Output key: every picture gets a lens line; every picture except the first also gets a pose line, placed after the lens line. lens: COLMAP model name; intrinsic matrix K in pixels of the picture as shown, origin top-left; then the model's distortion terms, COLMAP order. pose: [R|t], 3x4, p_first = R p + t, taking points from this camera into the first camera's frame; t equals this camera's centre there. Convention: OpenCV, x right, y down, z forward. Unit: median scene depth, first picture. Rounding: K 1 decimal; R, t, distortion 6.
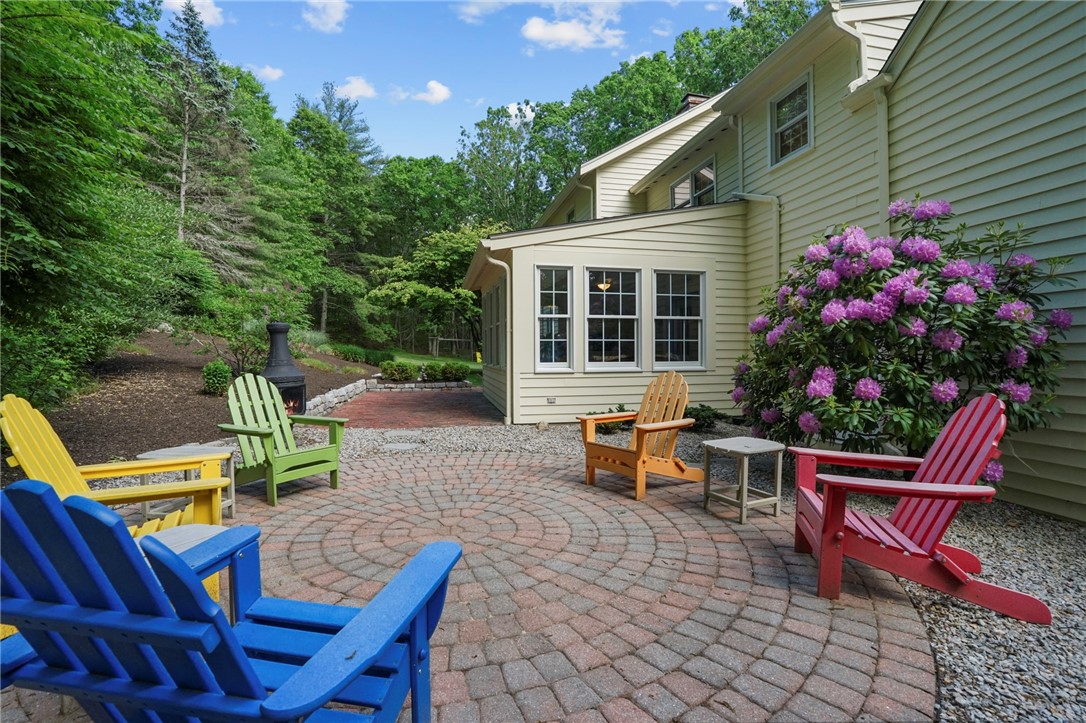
lens RADIAL K [[497.9, 0, 542.2], [0, 497.9, 372.0], [0, 0, 1]] dist [-0.080474, 0.028452]
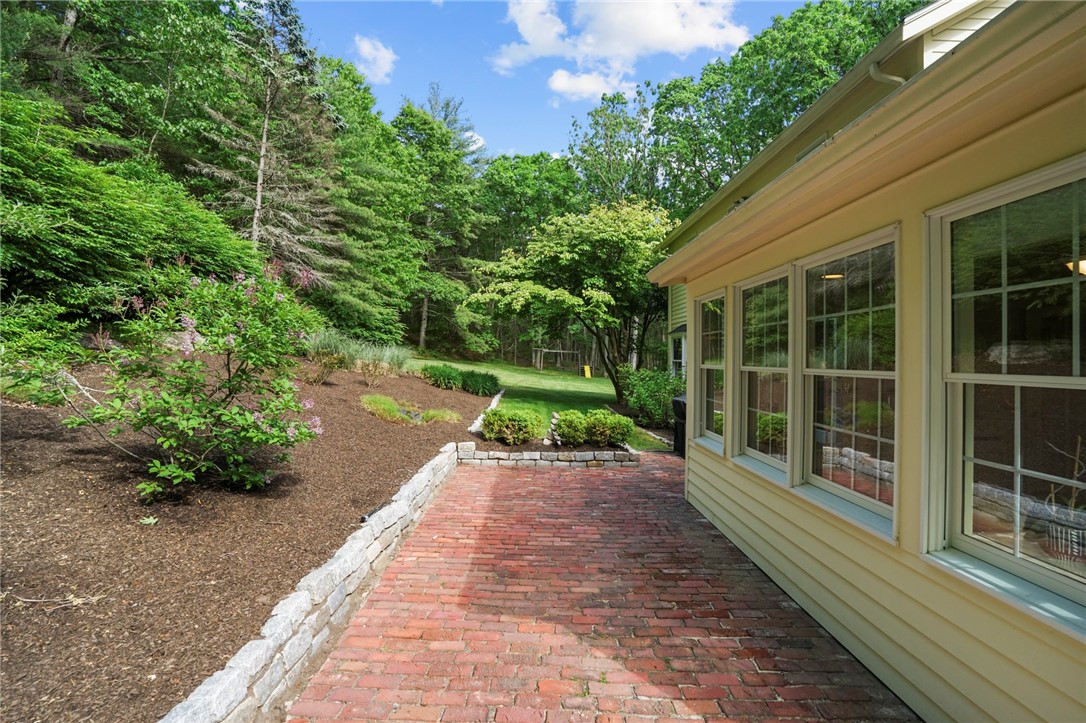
lens RADIAL K [[494.1, 0, 543.0], [0, 494.1, 361.5], [0, 0, 1]] dist [-0.081851, 0.028551]
pose [[0.981738, 0.017552, -0.189426, -0.063360], [-0.024441, 0.999120, -0.034091, -0.025977], [0.188660, 0.038098, 0.981303, 0.188573]]
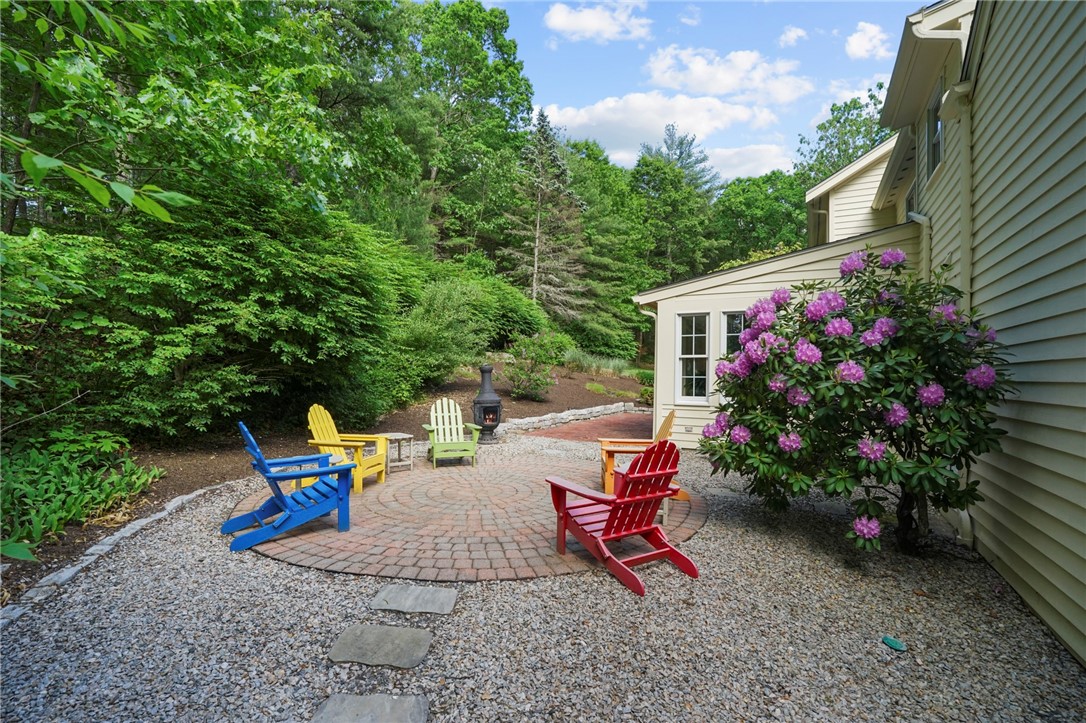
lens RADIAL K [[506.5, 0, 546.8], [0, 506.5, 376.4], [0, 0, 1]] dist [-0.036313, 0.000185]
pose [[0.765184, 0.013395, -0.643672, 0.120250], [-0.035211, 0.999158, -0.021065, -0.006635], [0.642848, 0.038783, 0.765011, -0.026452]]
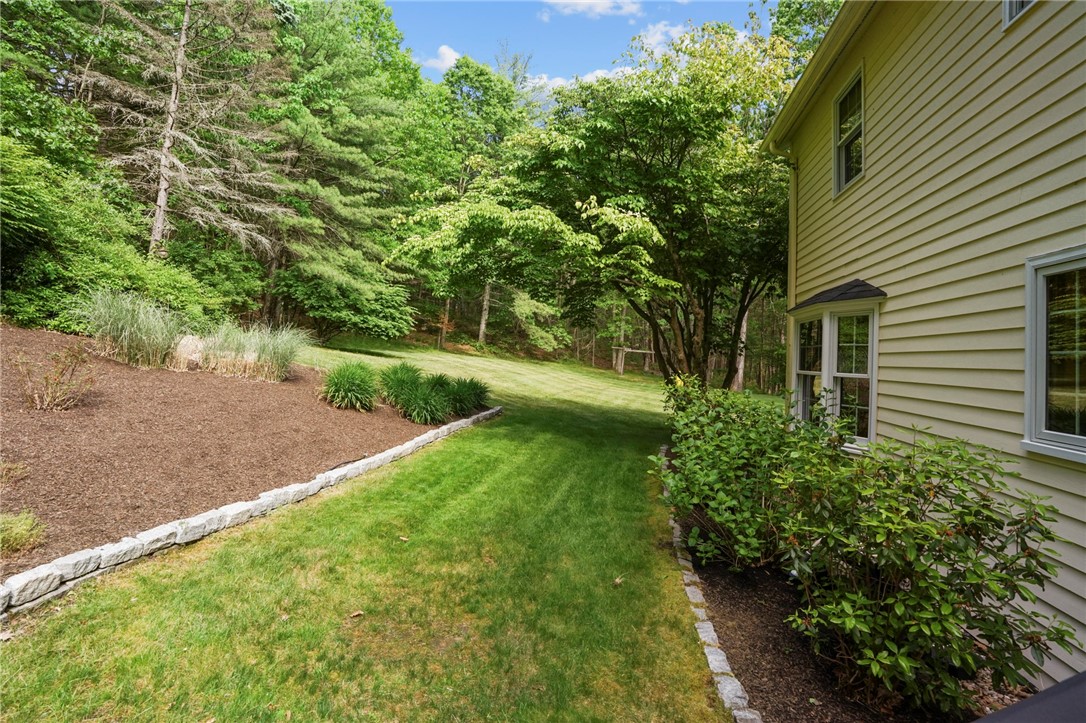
lens RADIAL K [[497.4, 0, 544.0], [0, 497.4, 347.6], [0, 0, 1]] dist [-0.081213, 0.029103]
pose [[0.918170, 0.038540, -0.394307, -0.046646], [-0.064248, 0.996568, -0.052202, -0.039734], [0.390941, 0.073264, 0.917495, 0.464546]]
